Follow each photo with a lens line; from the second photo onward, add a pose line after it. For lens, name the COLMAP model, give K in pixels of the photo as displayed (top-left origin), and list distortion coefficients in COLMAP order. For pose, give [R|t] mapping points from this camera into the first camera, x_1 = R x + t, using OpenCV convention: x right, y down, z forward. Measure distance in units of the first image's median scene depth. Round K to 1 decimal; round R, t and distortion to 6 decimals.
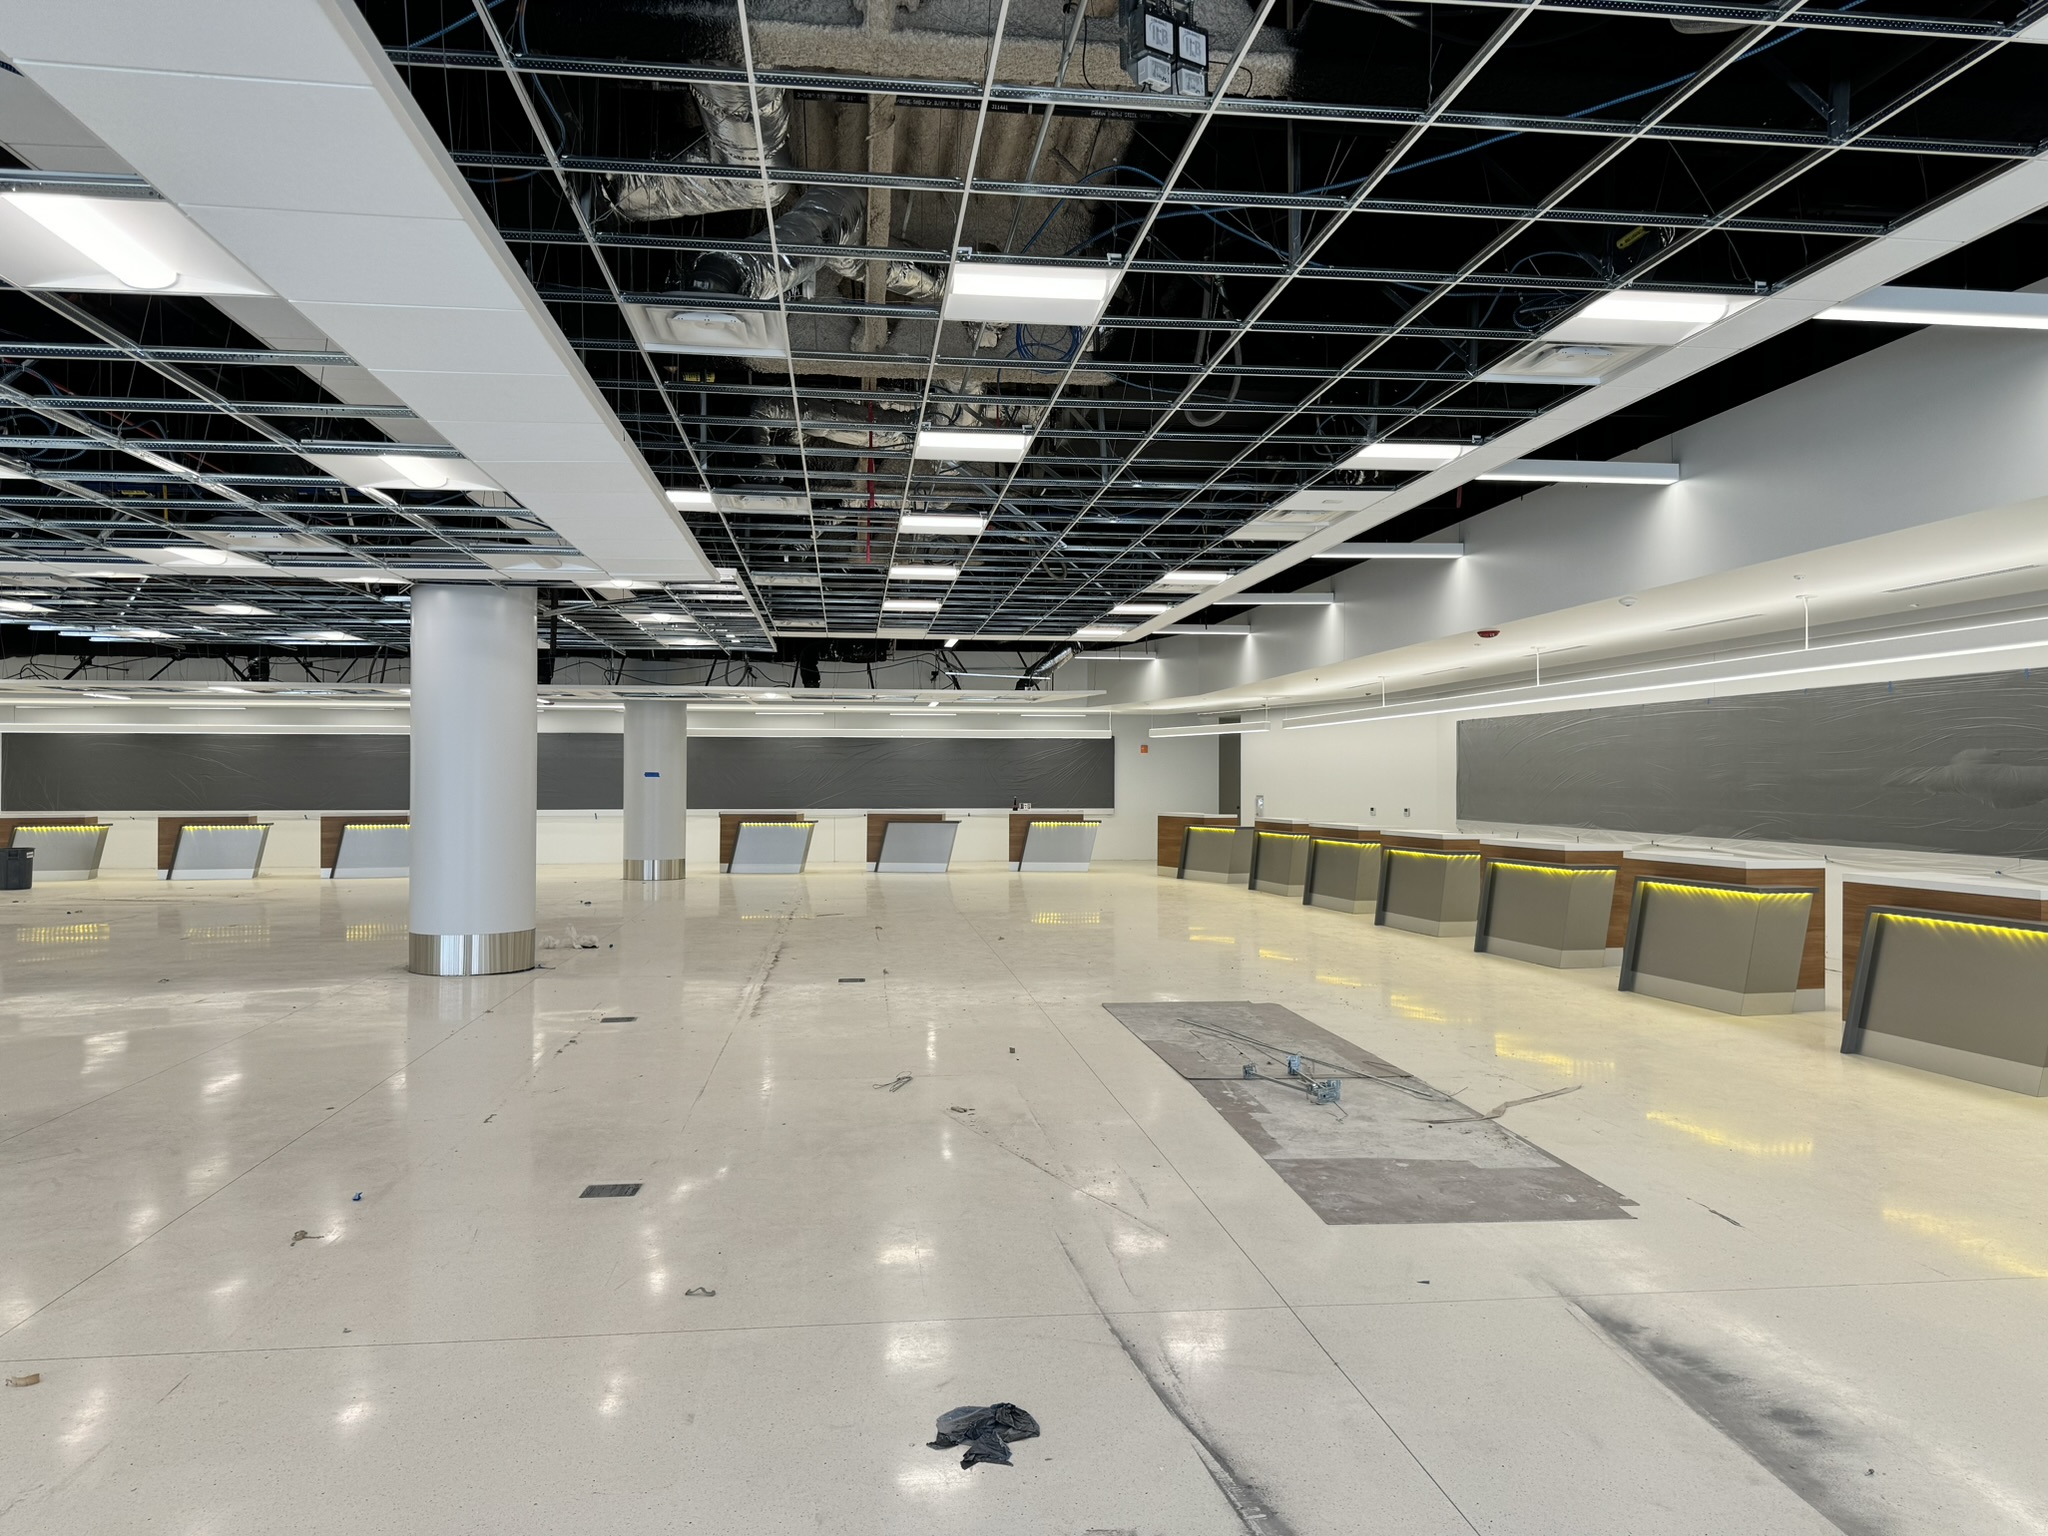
lens RADIAL K [[1395.7, 0, 1024.0], [0, 1395.7, 768.0], [0, 0, 1]] dist [0.087083, -0.084440]
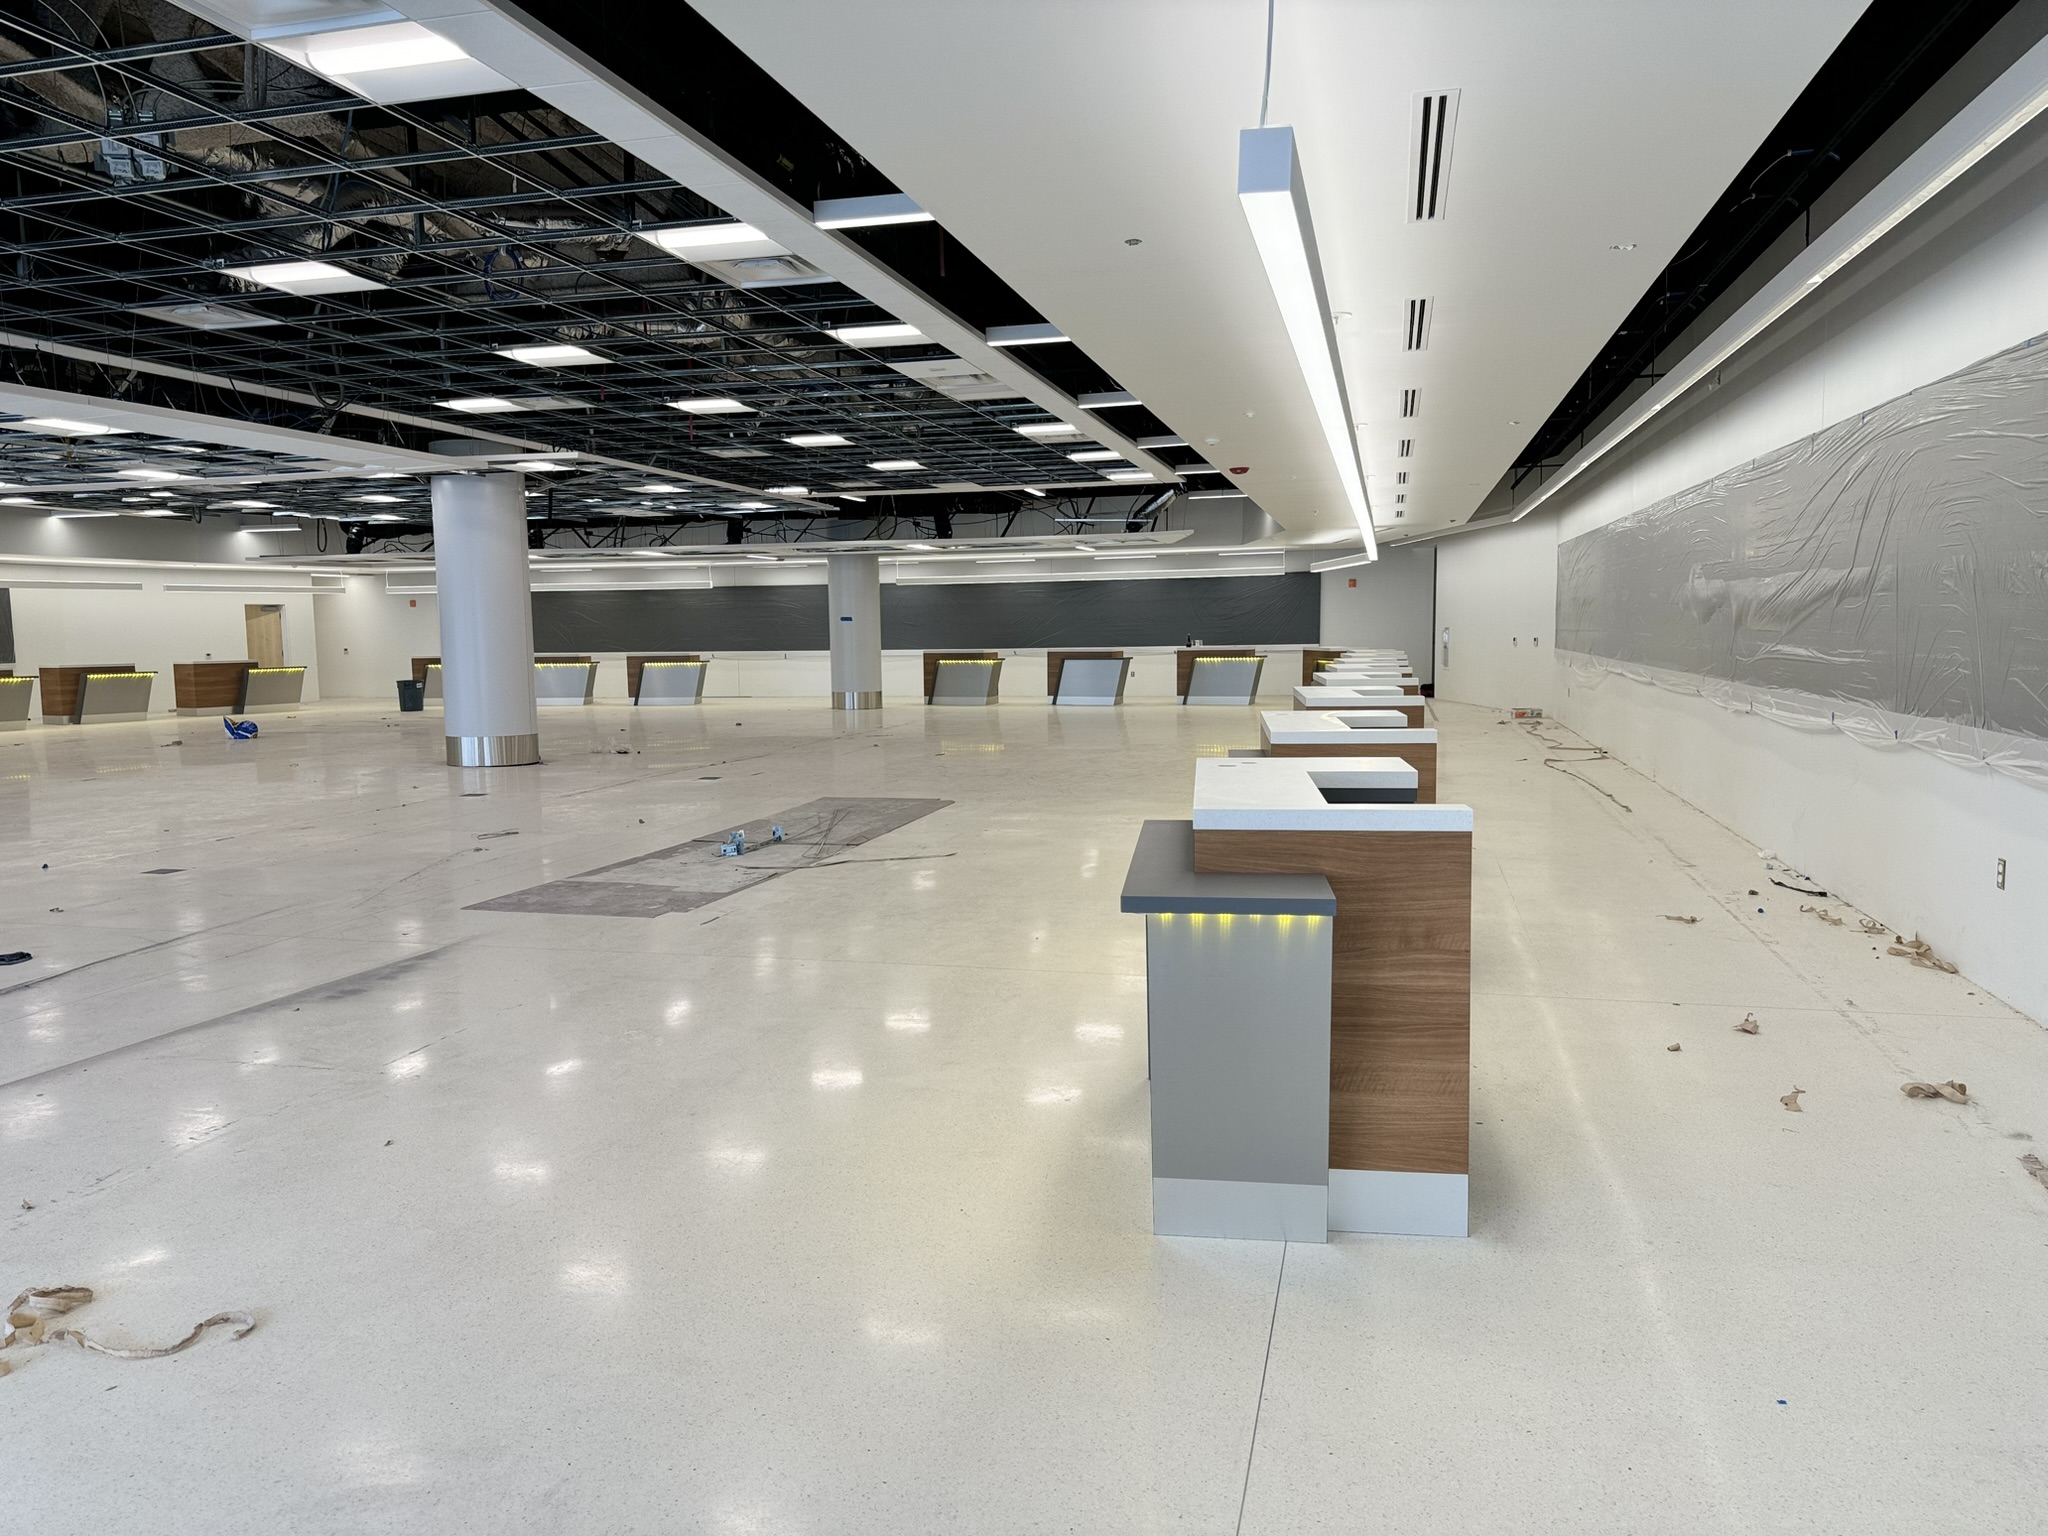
lens RADIAL K [[1395.7, 0, 1024.0], [0, 1395.7, 768.0], [0, 0, 1]] dist [0.087083, -0.084440]
pose [[0.926875, 0.021624, -0.374746, 0.317543], [0.020262, 0.994002, 0.107472, 0.006064], [0.374822, -0.107206, 0.920877, -0.033339]]
